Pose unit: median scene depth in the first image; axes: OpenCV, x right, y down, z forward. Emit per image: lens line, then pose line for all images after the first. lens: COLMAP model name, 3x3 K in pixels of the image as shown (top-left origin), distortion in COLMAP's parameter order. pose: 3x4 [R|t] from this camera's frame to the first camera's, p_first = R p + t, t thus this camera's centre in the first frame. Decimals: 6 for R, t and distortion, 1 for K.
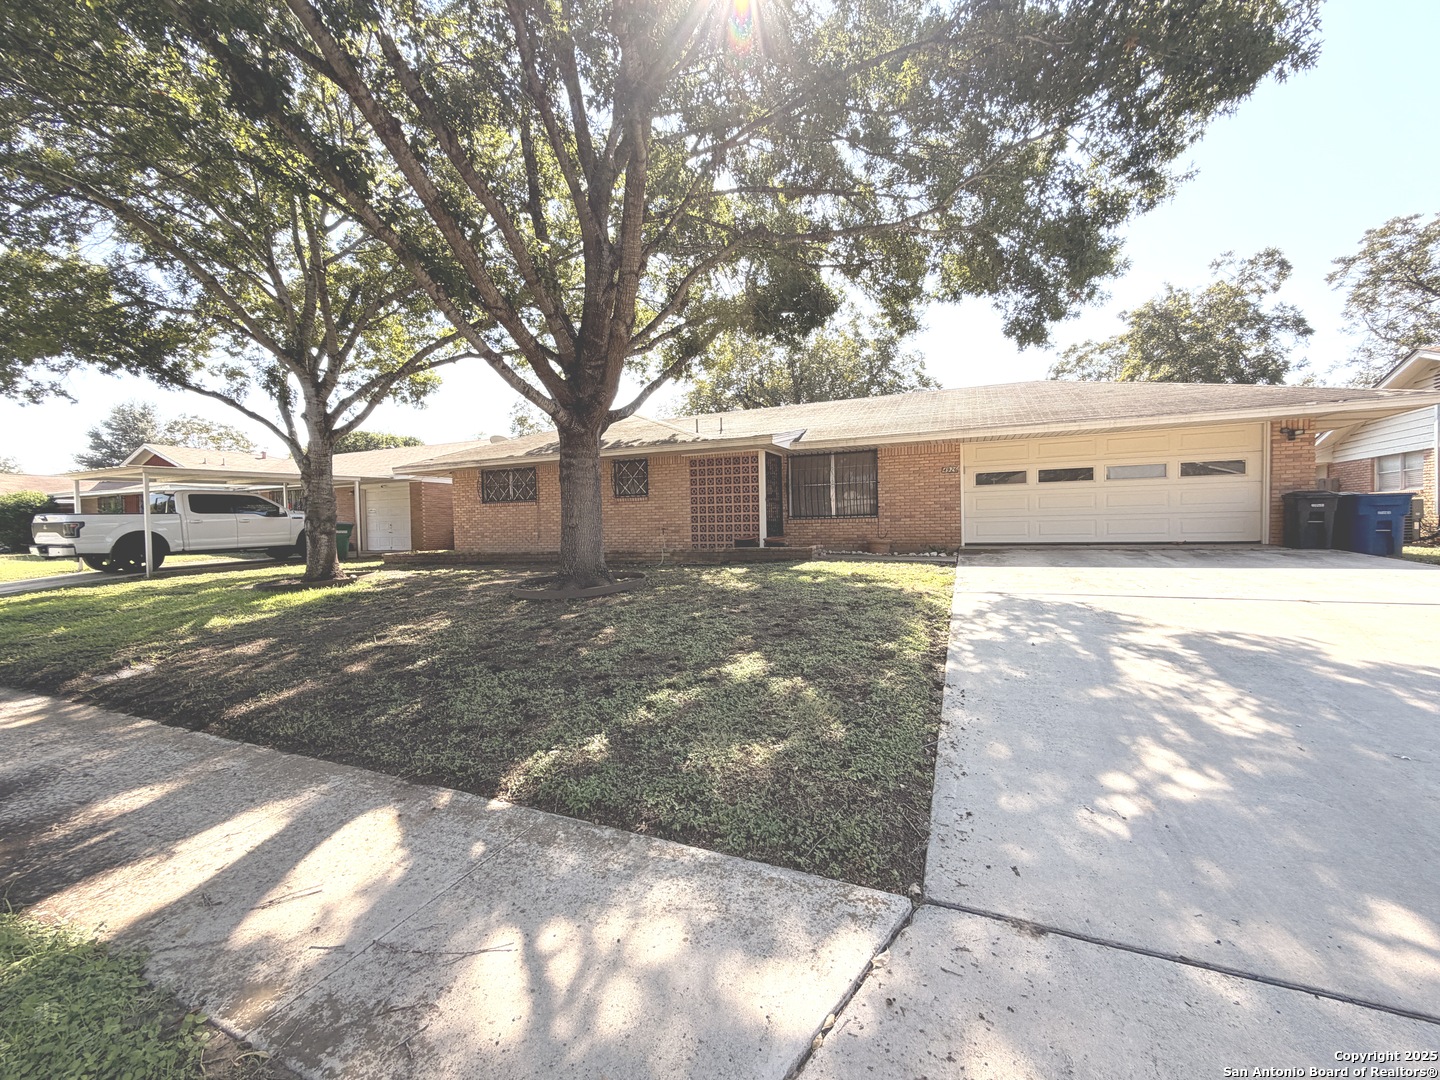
lens RADIAL K [[572.1, 0, 720.0], [0, 572.1, 540.0], [0, 0, 1]] dist [-0.000334, -0.000766]
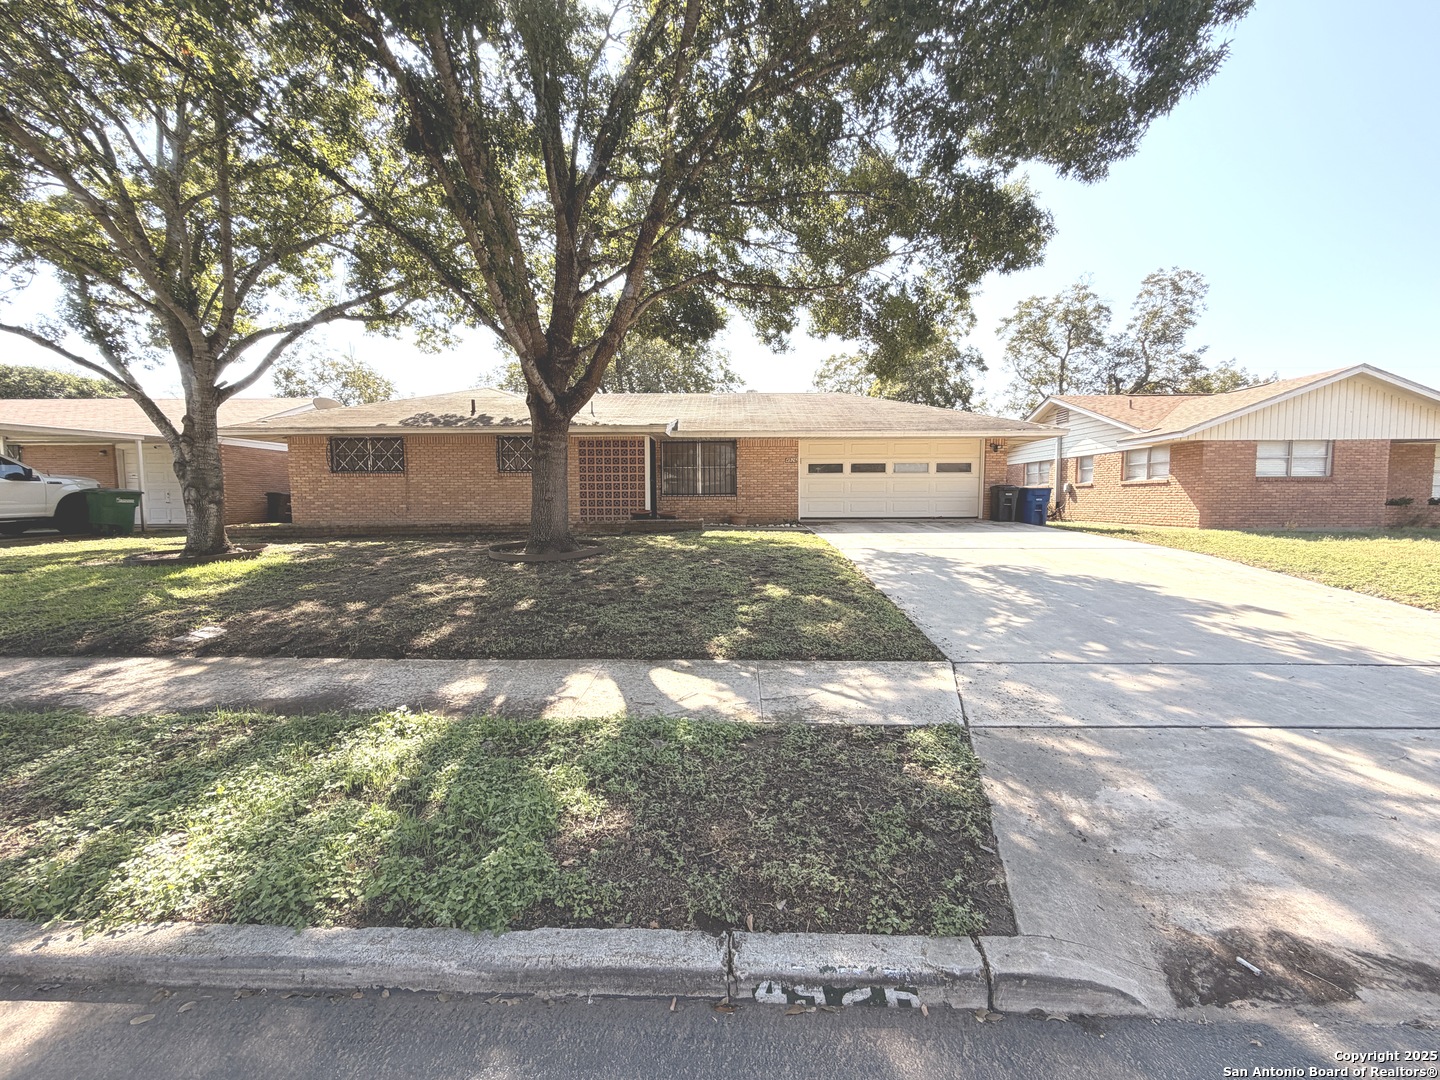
lens RADIAL K [[572.1, 0, 720.0], [0, 572.1, 540.0], [0, 0, 1]] dist [-0.000334, -0.000766]
pose [[0.924273, -0.009633, 0.381610, -0.240295], [-0.005447, 0.999247, 0.038417, 0.007497], [-0.381693, -0.037587, 0.923525, -0.131978]]
